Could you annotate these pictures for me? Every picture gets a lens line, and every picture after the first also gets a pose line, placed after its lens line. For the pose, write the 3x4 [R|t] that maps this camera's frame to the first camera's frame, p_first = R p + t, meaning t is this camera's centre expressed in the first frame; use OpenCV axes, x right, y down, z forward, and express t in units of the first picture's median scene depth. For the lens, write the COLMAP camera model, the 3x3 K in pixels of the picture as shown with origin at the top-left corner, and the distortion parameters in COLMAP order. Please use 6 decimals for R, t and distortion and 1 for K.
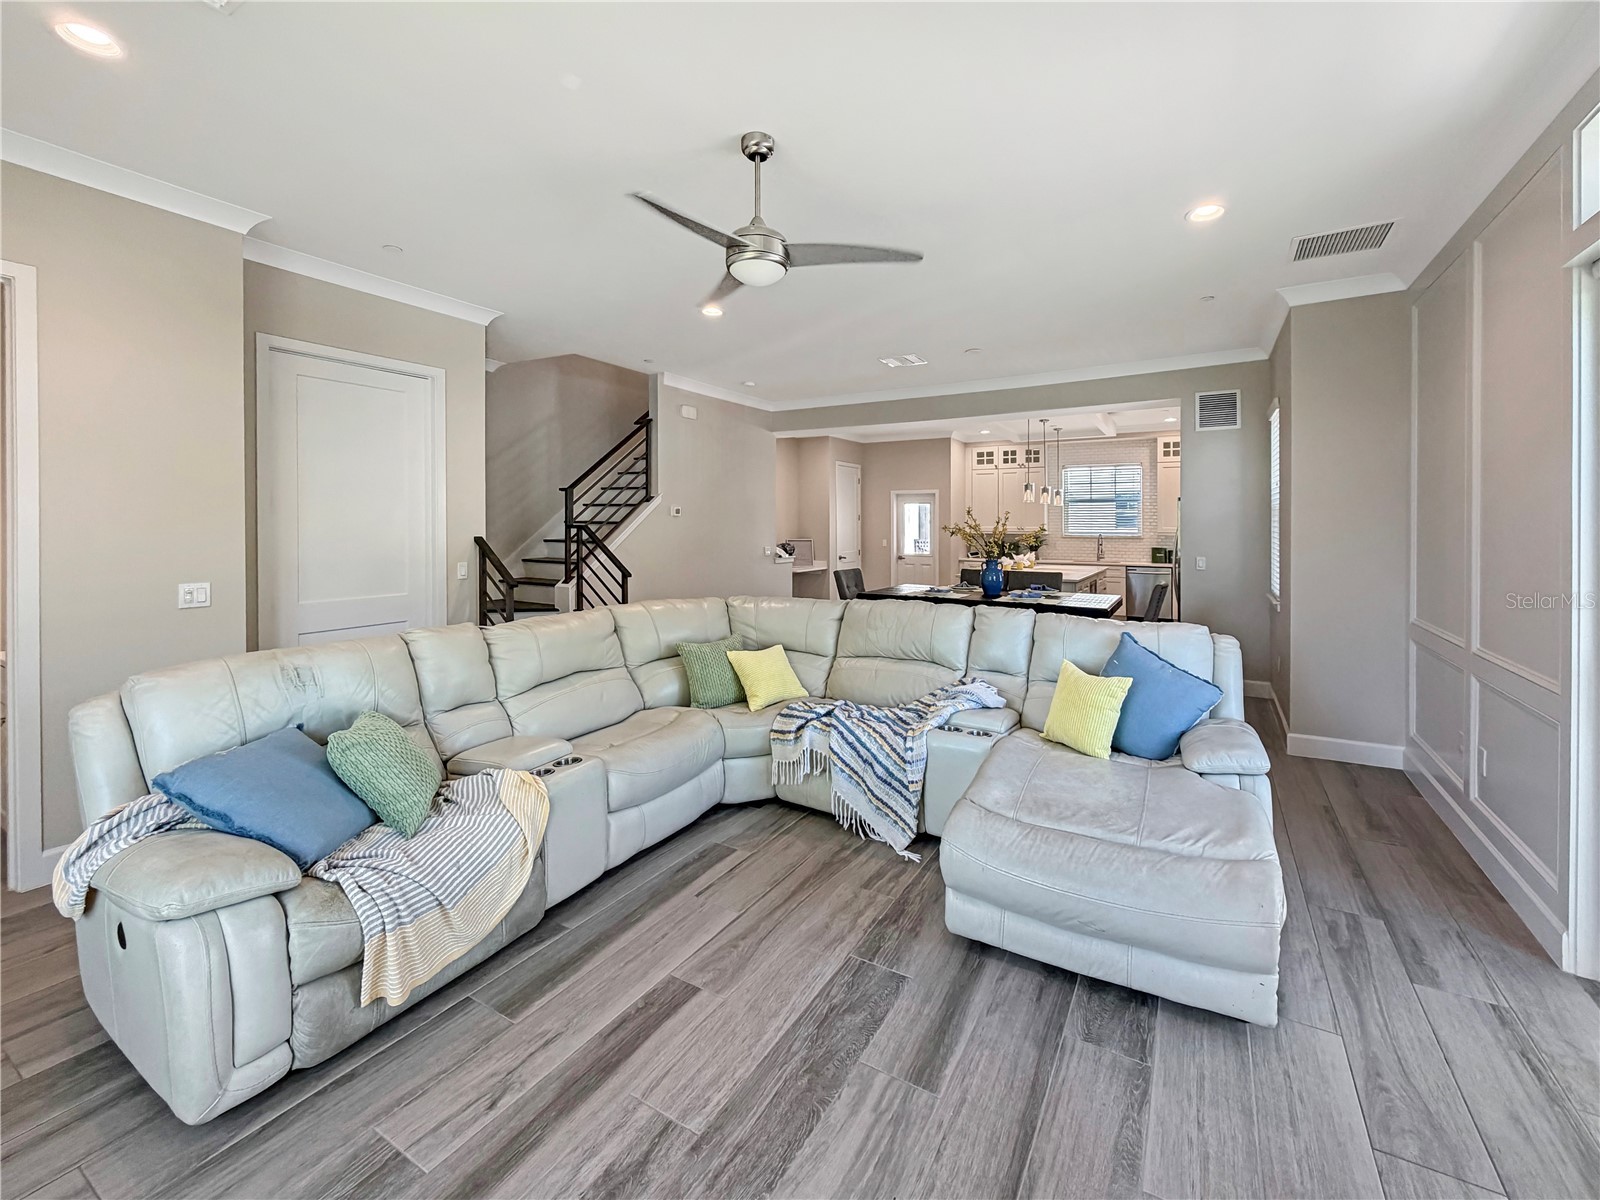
lens RADIAL K [[667.0, 0, 806.1], [0, 667.0, 528.3], [0, 0, 1]] dist [0.000603, 0.000040]
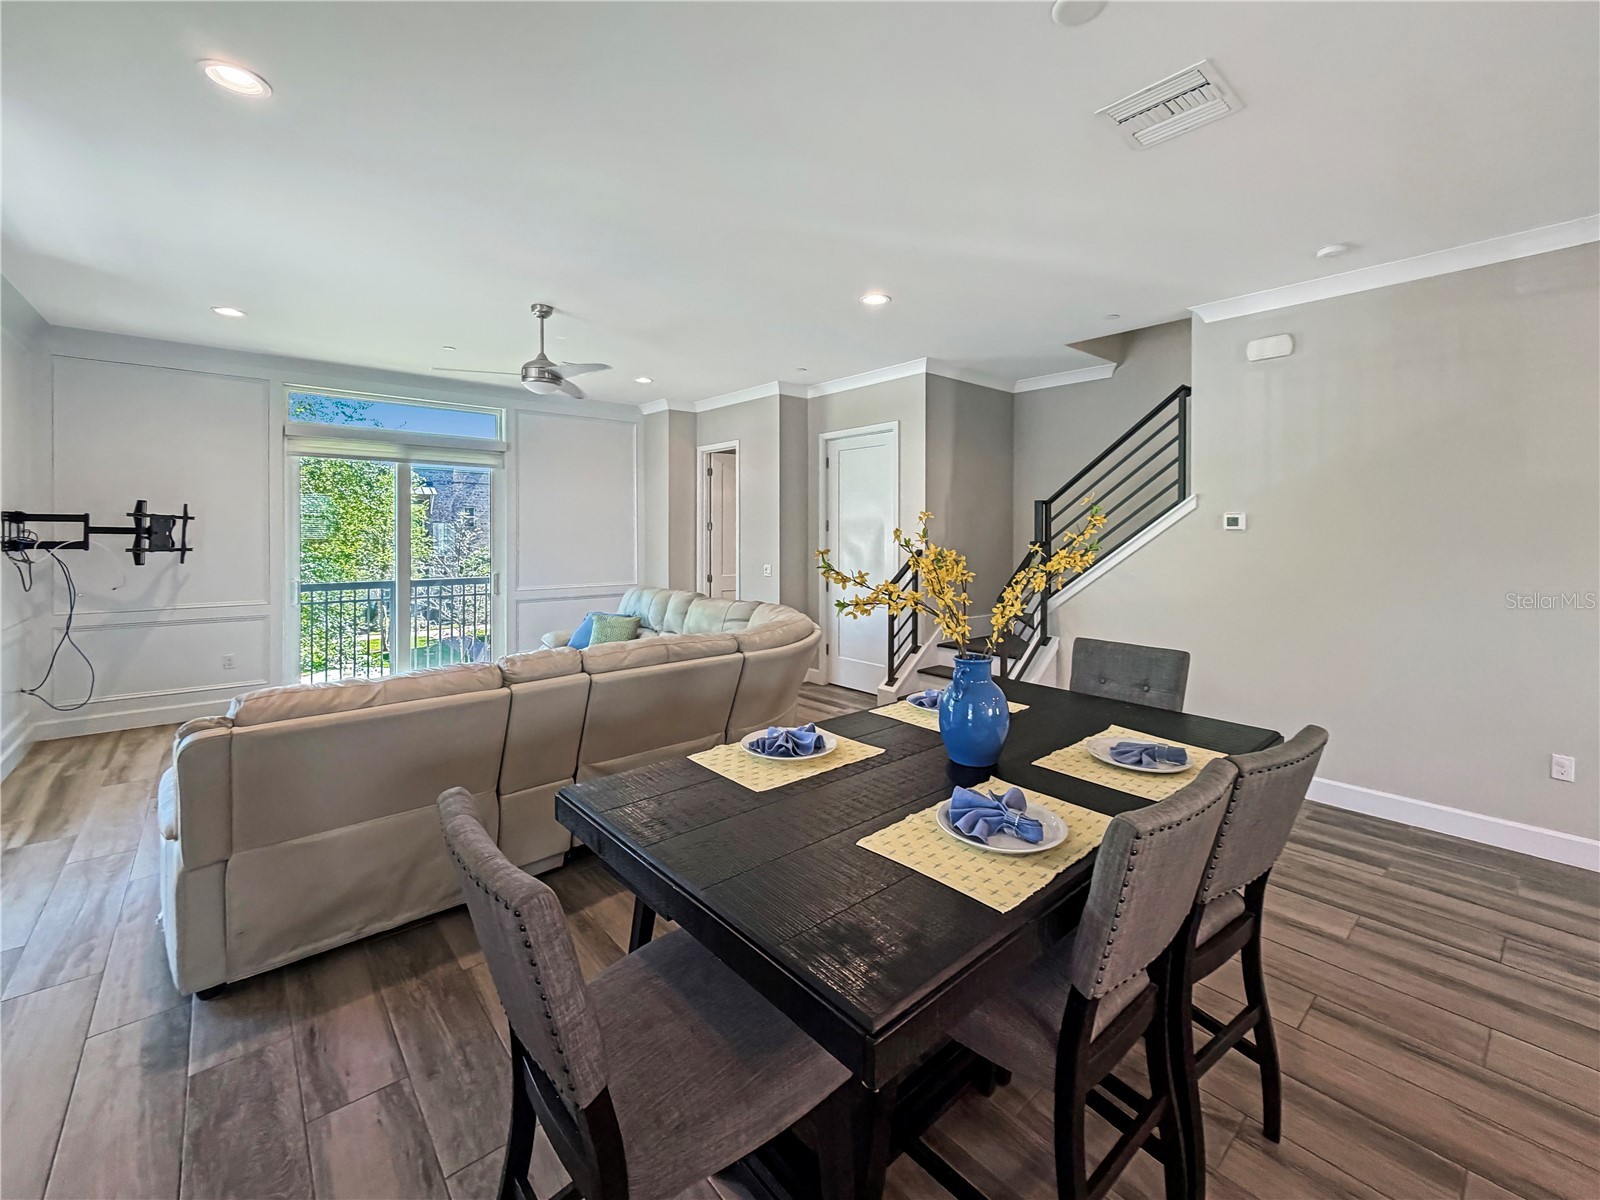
lens RADIAL K [[667.0, 0, 806.1], [0, 667.0, 528.3], [0, 0, 1]] dist [0.000603, 0.000040]
pose [[-0.307190, -0.012810, -0.951562, 0.311971], [-0.012141, 0.999881, -0.009541, -0.005701], [0.951571, 0.008622, -0.307309, 0.511067]]
